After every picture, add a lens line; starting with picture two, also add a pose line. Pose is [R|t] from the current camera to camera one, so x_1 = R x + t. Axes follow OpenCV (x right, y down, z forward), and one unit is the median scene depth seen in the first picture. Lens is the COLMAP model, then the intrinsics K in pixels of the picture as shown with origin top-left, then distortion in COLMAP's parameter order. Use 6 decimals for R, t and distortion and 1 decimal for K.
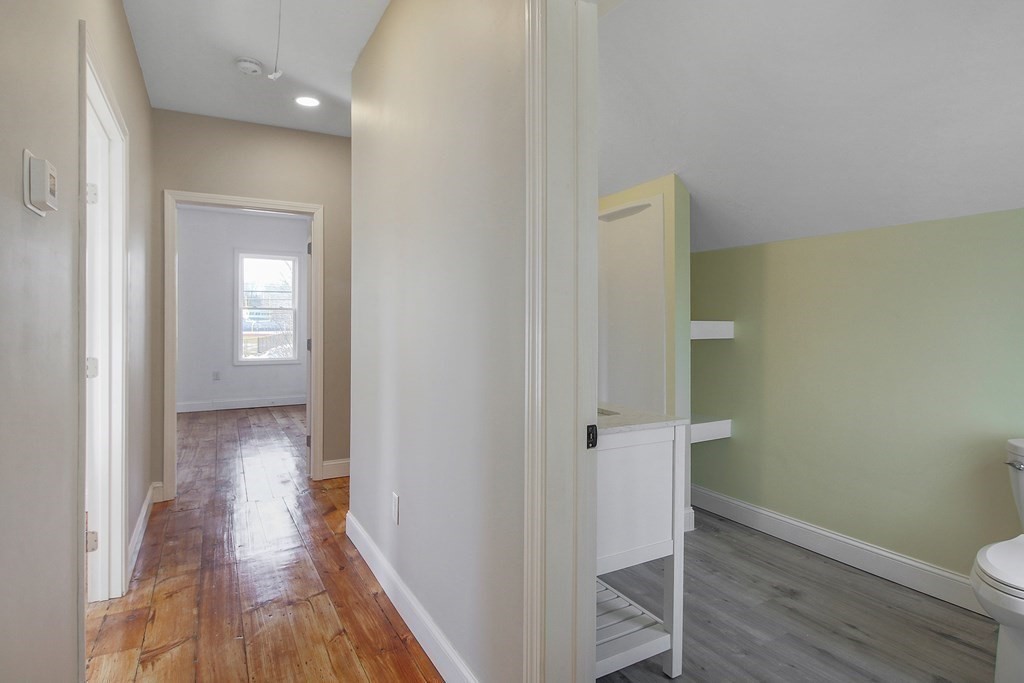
lens RADIAL K [[540.6, 0, 516.0], [0, 540.6, 324.2], [0, 0, 1]] dist [0.002895, -0.015052]
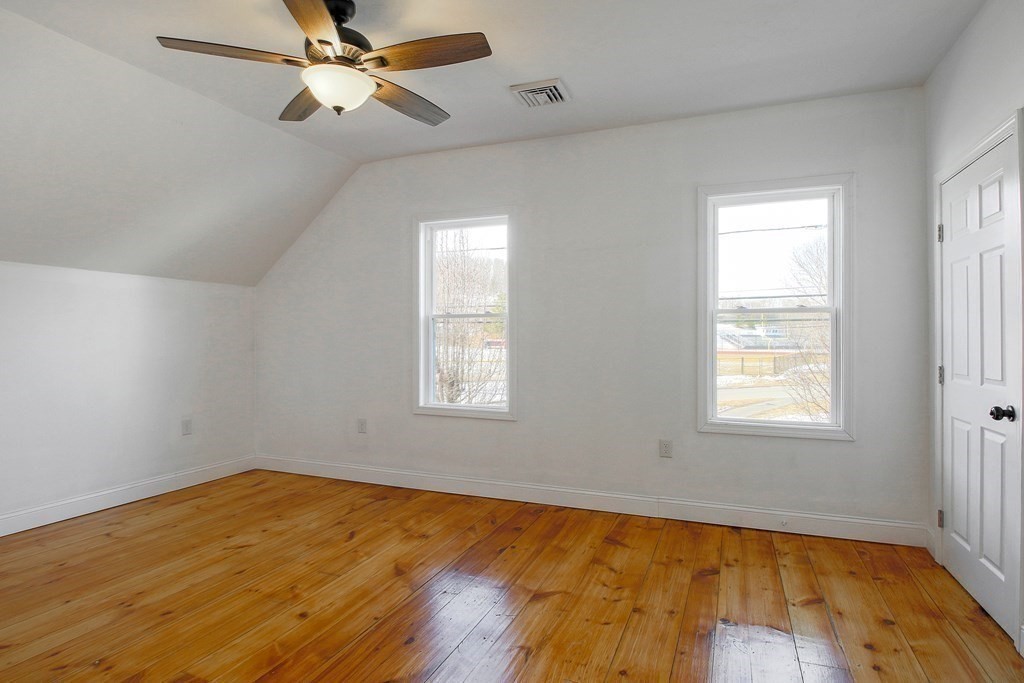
lens RADIAL K [[524.1, 0, 507.1], [0, 524.1, 328.2], [0, 0, 1]] dist [0.002664, -0.015314]
pose [[0.606055, -0.019501, -0.795184, -0.137244], [-0.001112, 0.999678, -0.025363, -0.001236], [0.795422, 0.016255, 0.605838, 0.314387]]
